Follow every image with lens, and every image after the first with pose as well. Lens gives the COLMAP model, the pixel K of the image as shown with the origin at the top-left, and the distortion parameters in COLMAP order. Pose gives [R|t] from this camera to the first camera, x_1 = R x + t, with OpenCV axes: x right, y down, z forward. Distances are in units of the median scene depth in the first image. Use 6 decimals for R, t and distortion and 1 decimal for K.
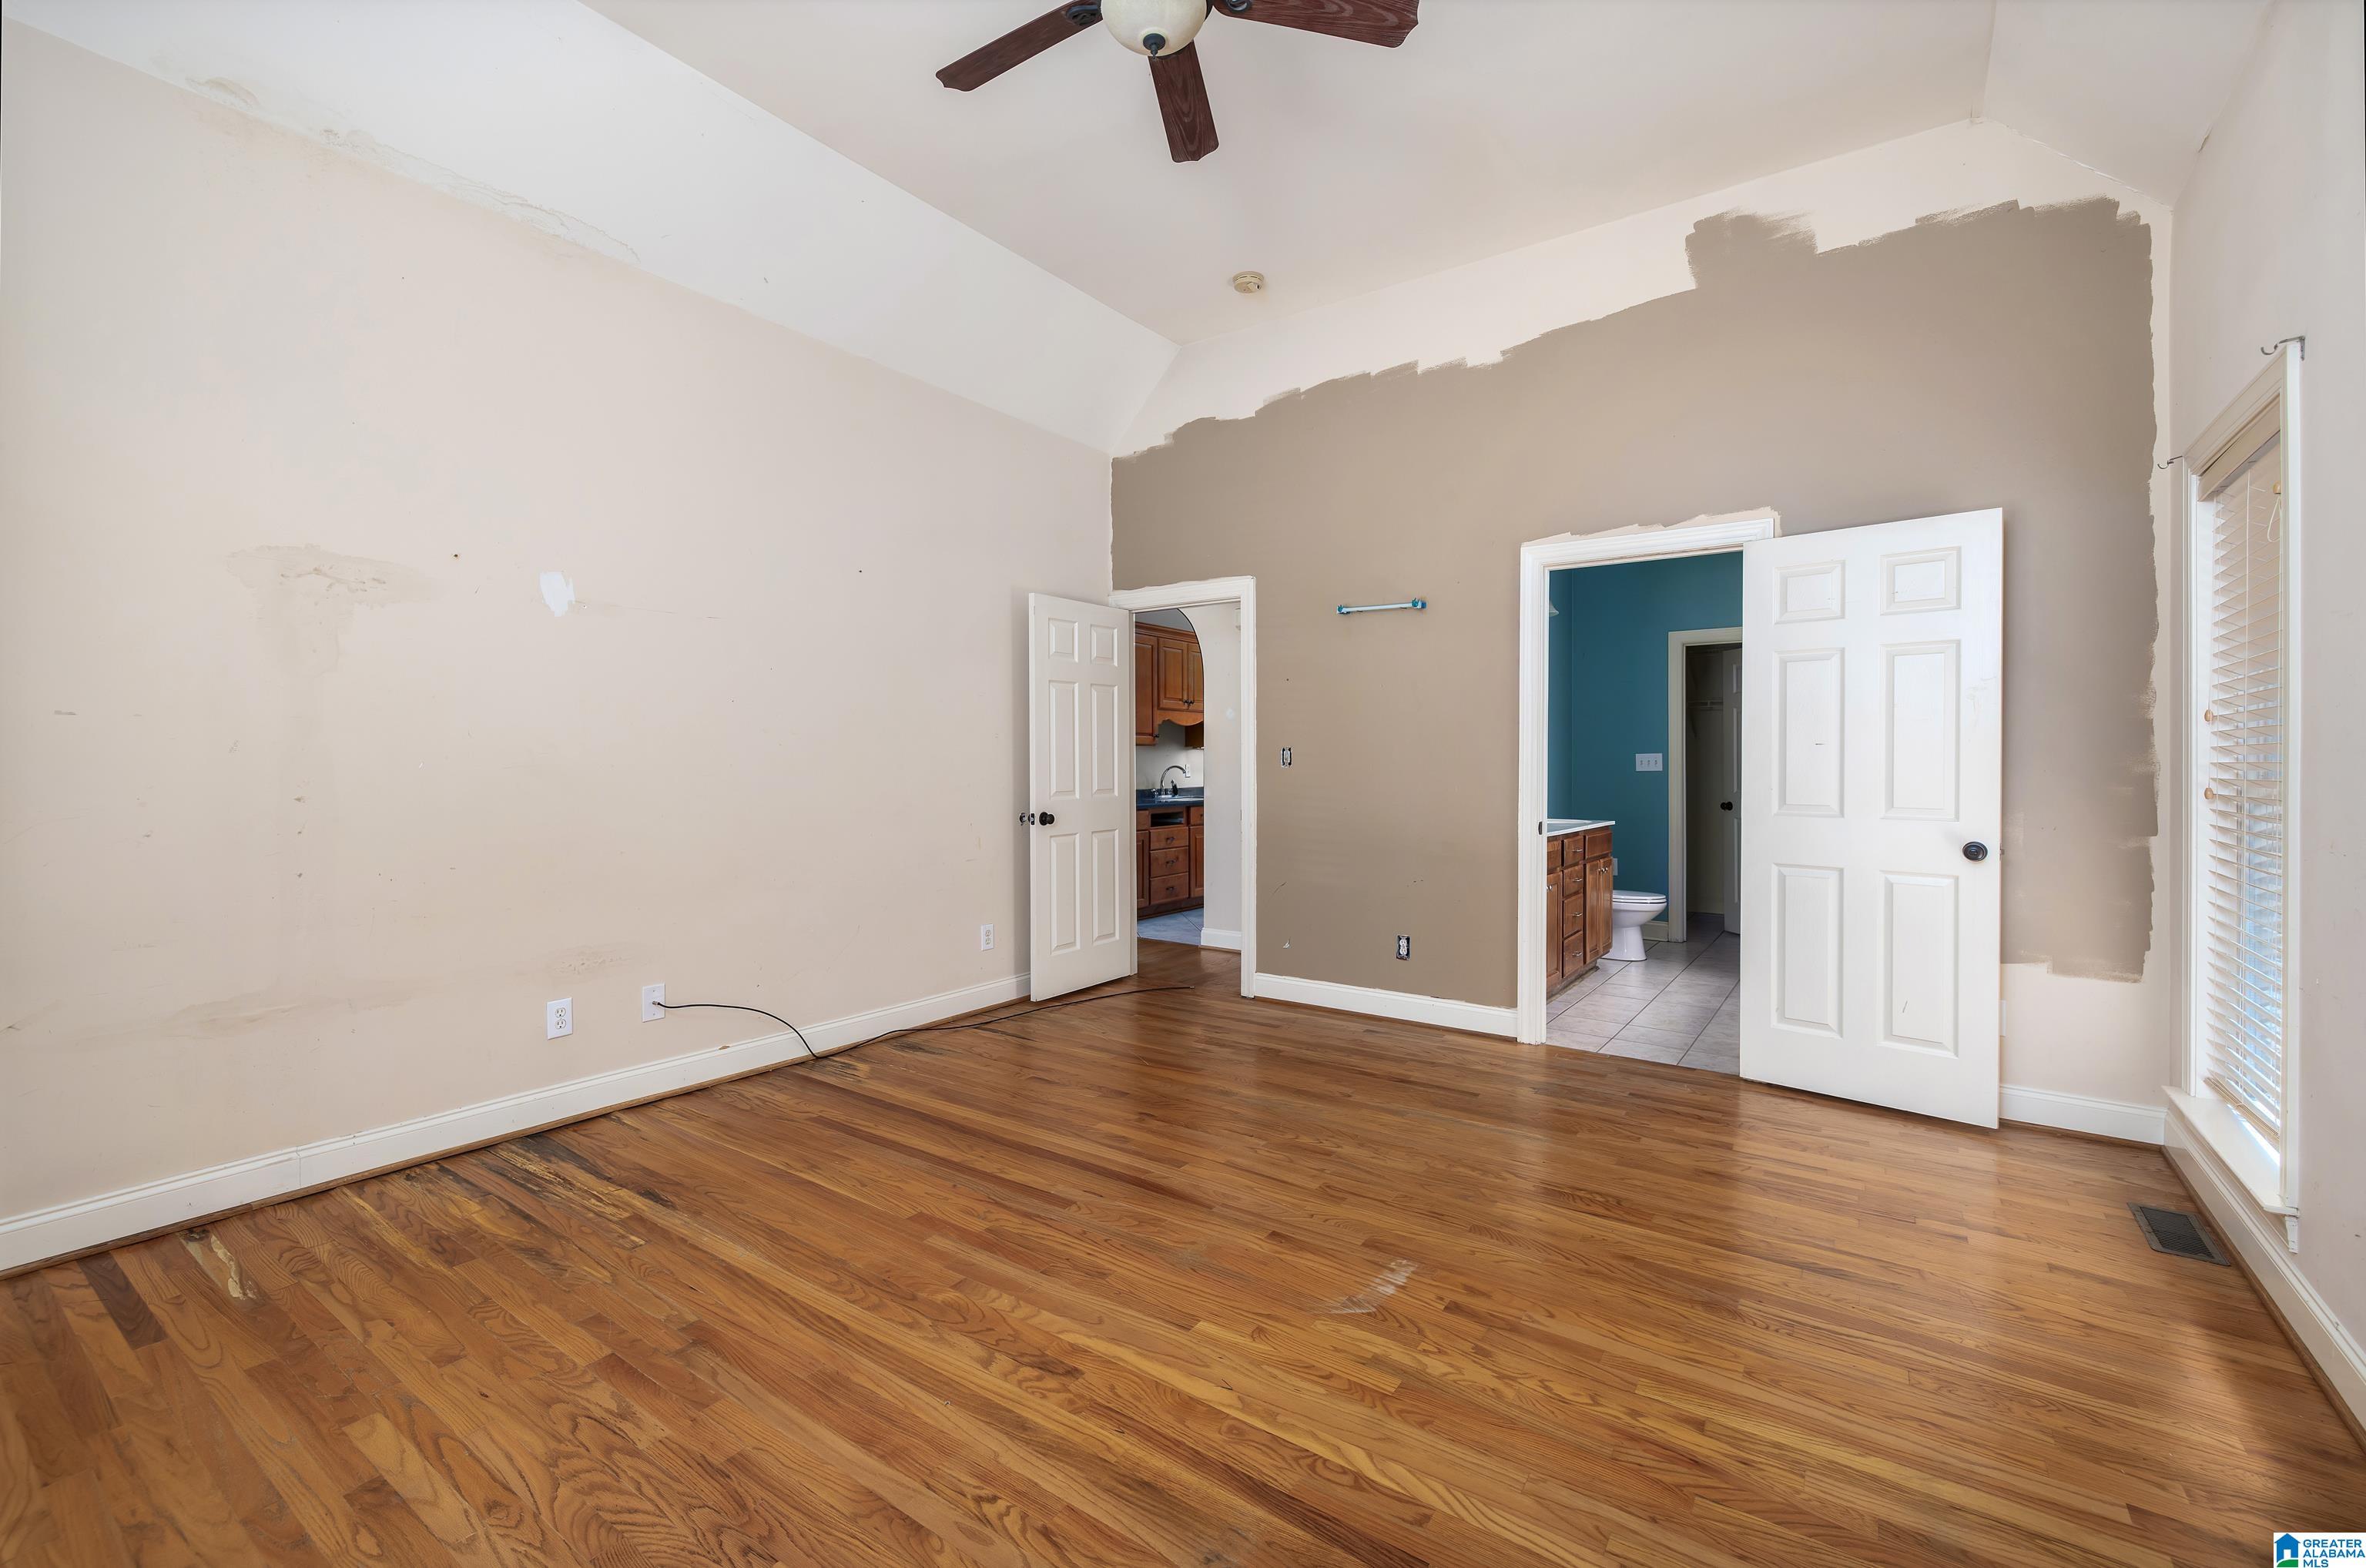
lens RADIAL K [[1008.1, 0, 1185.3], [0, 1008.1, 772.8], [0, 0, 1]] dist [0.002109, 0.000201]
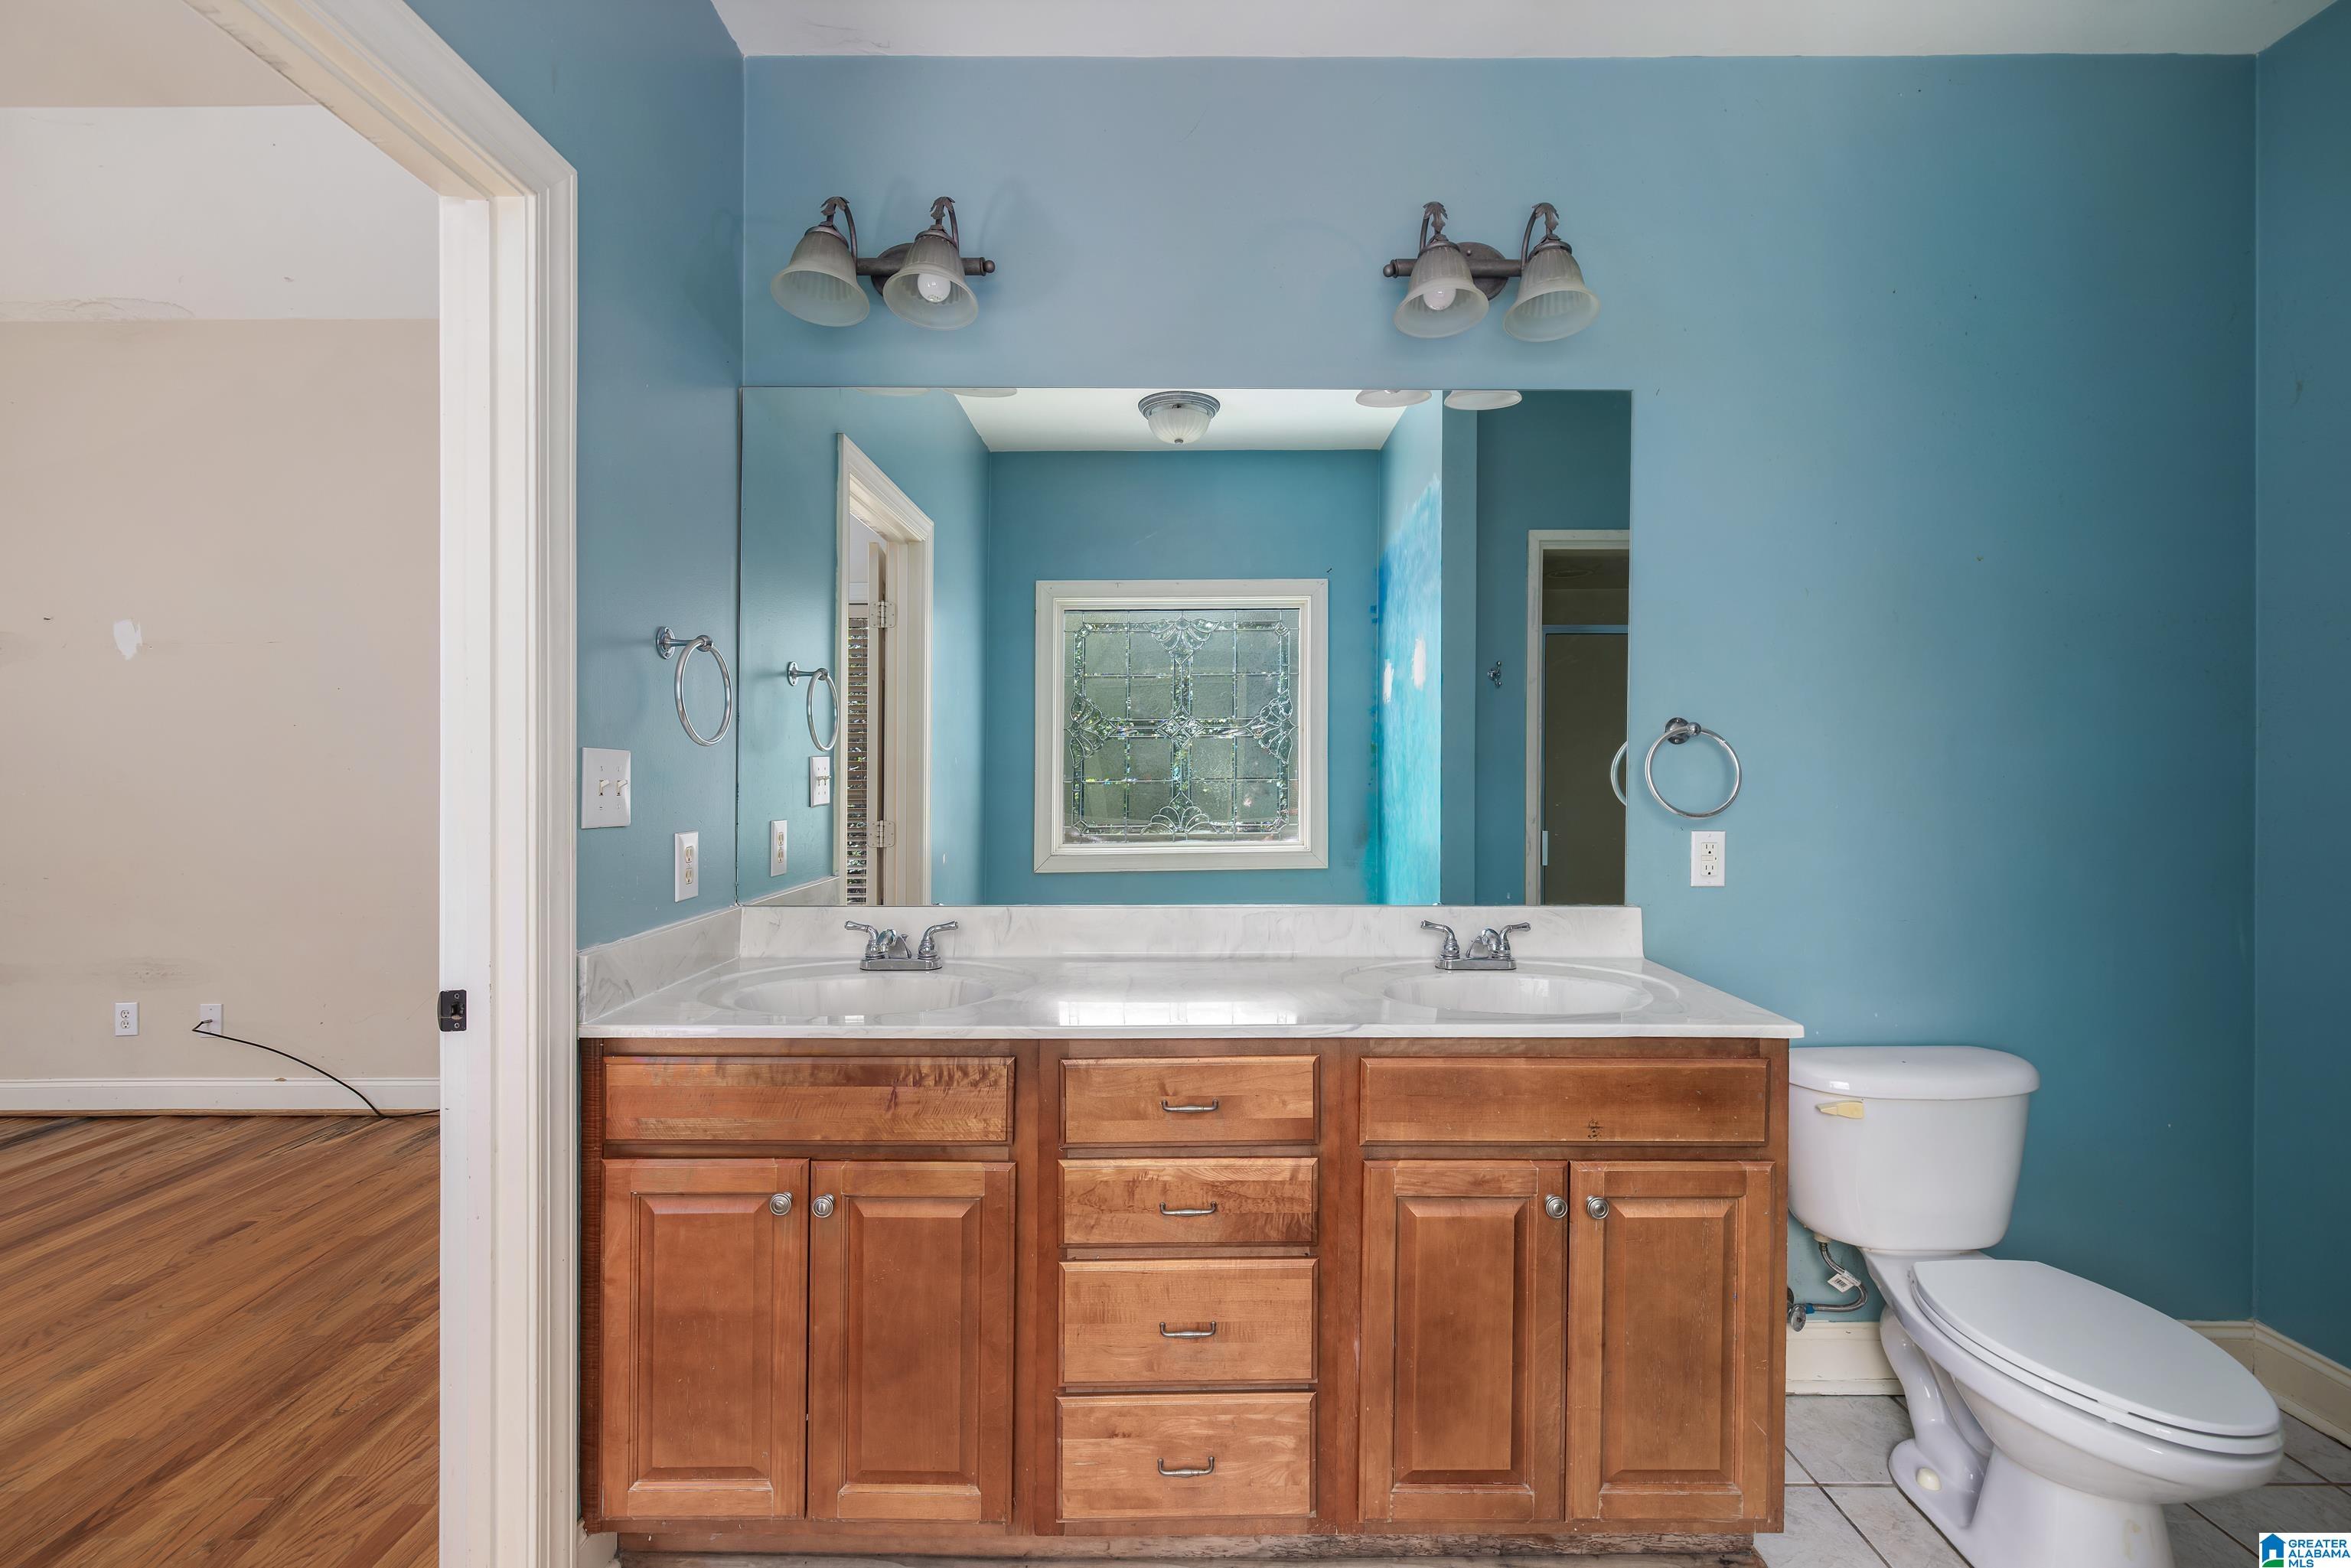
lens RADIAL K [[1001.7, 0, 1187.6], [0, 1001.7, 781.0], [0, 0, 1]] dist [0.002109, 0.000201]
pose [[0.591574, 0.003944, -0.806241, 0.955186], [-0.005794, 0.999983, 0.000640, -0.027170], [0.806230, 0.004293, 0.591587, 1.269466]]
